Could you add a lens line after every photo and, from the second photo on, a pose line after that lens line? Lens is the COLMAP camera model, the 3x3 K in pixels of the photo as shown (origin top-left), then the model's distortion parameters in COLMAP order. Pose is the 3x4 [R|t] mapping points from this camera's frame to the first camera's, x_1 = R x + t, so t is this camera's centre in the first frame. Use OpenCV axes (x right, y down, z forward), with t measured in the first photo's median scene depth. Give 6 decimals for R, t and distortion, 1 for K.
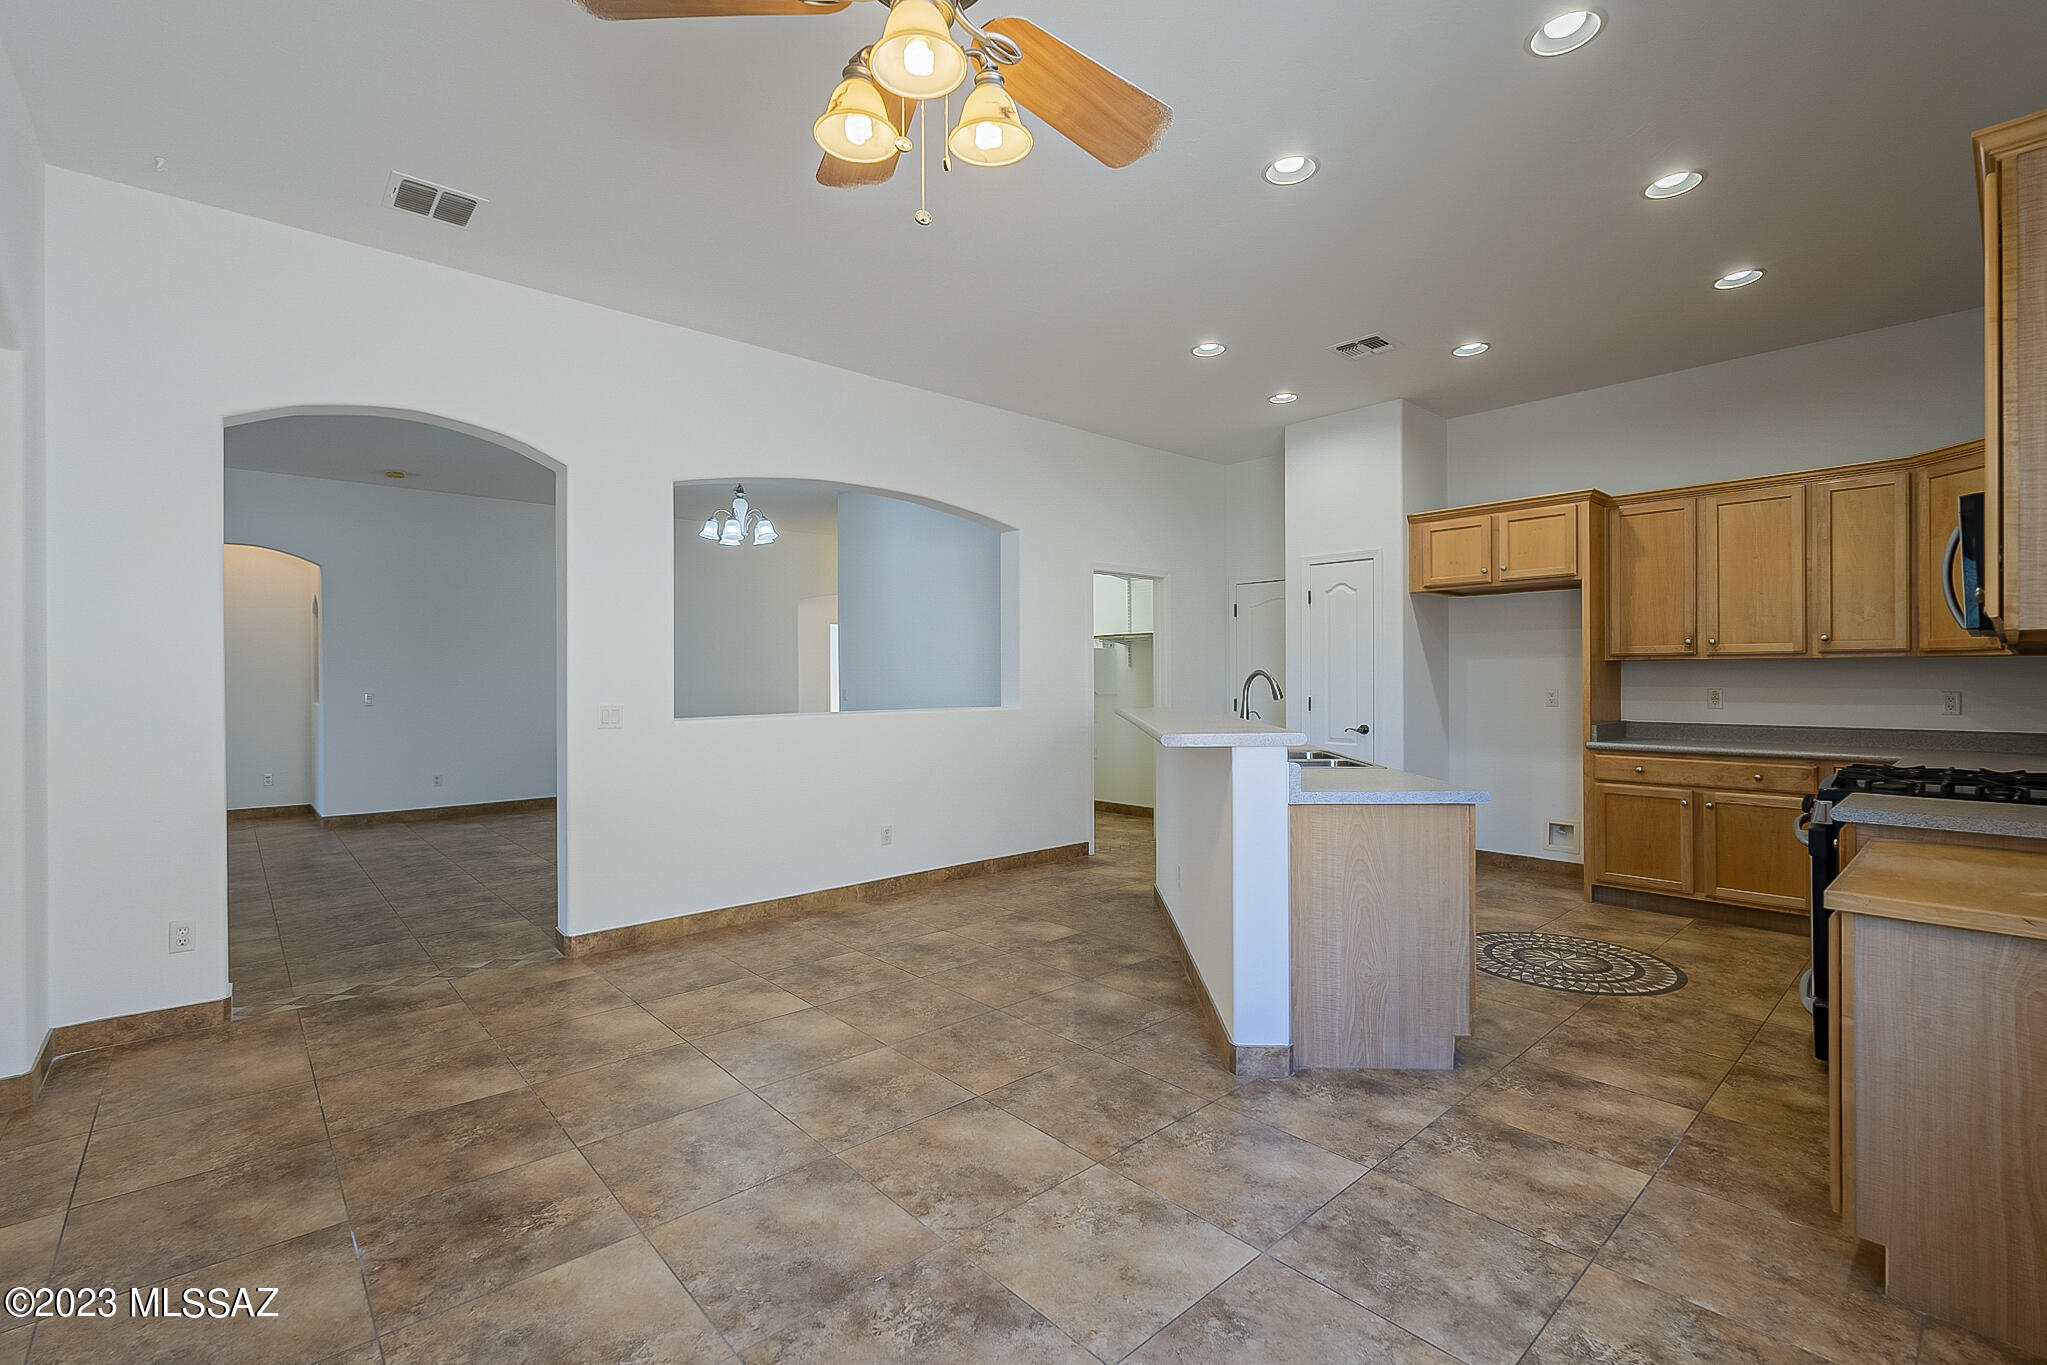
lens RADIAL K [[899.8, 0, 1018.5], [0, 899.8, 675.5], [0, 0, 1]] dist [-0.004602, 0.001483]
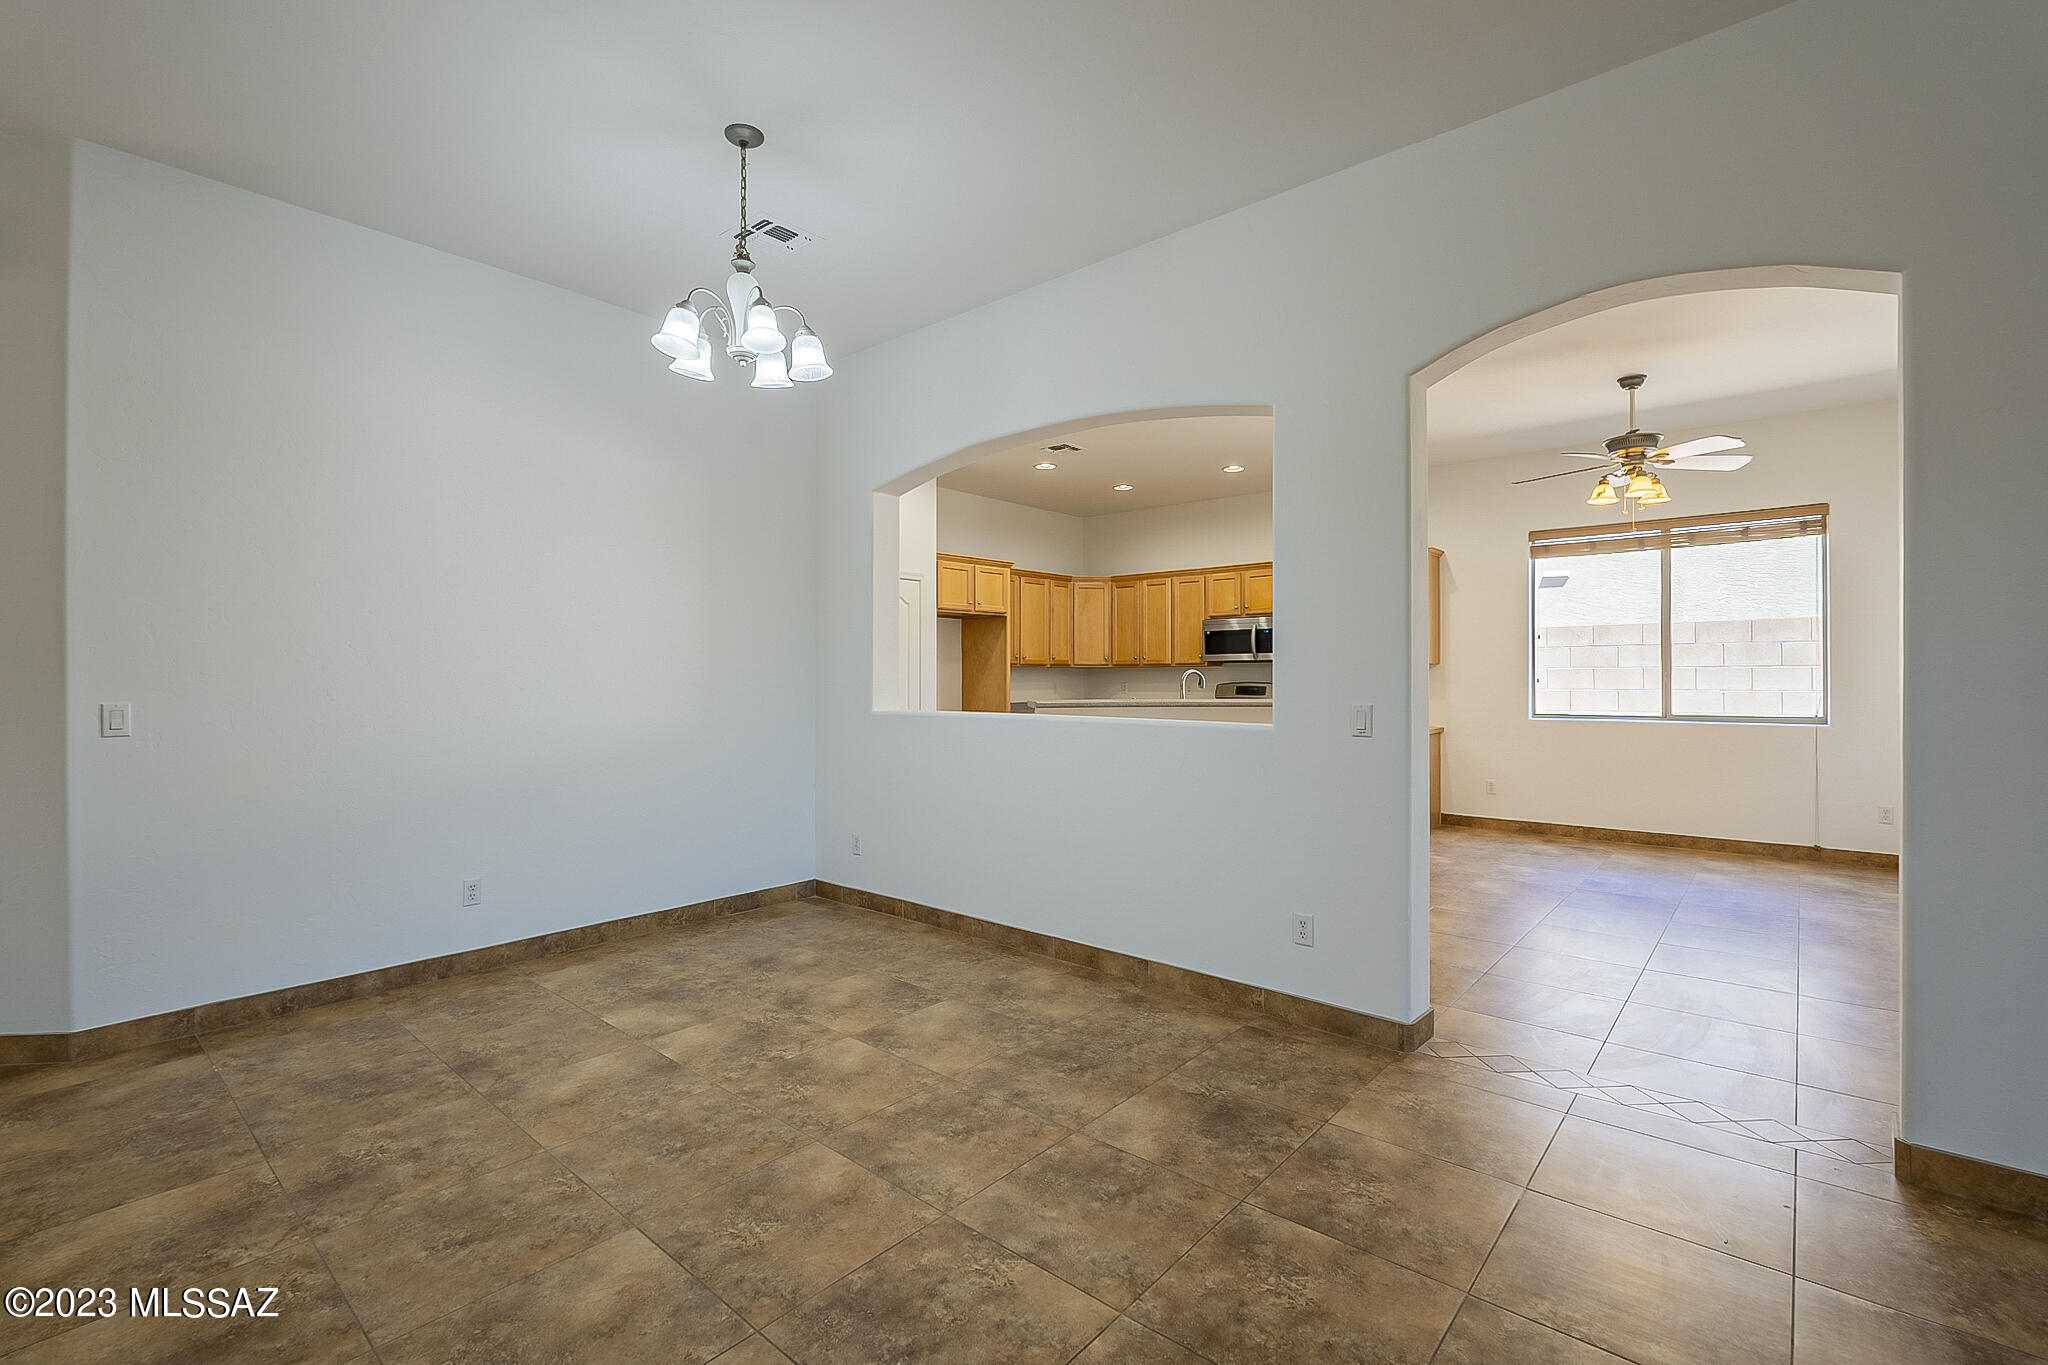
lens RADIAL K [[900.2, 0, 1018.3], [0, 900.2, 677.1], [0, 0, 1]] dist [-0.004602, 0.001483]
pose [[-0.120563, 0.003958, 0.992698, -1.109118], [0.000938, 0.999992, -0.003874, 0.011026], [-0.992705, 0.000464, -0.120566, 1.305447]]
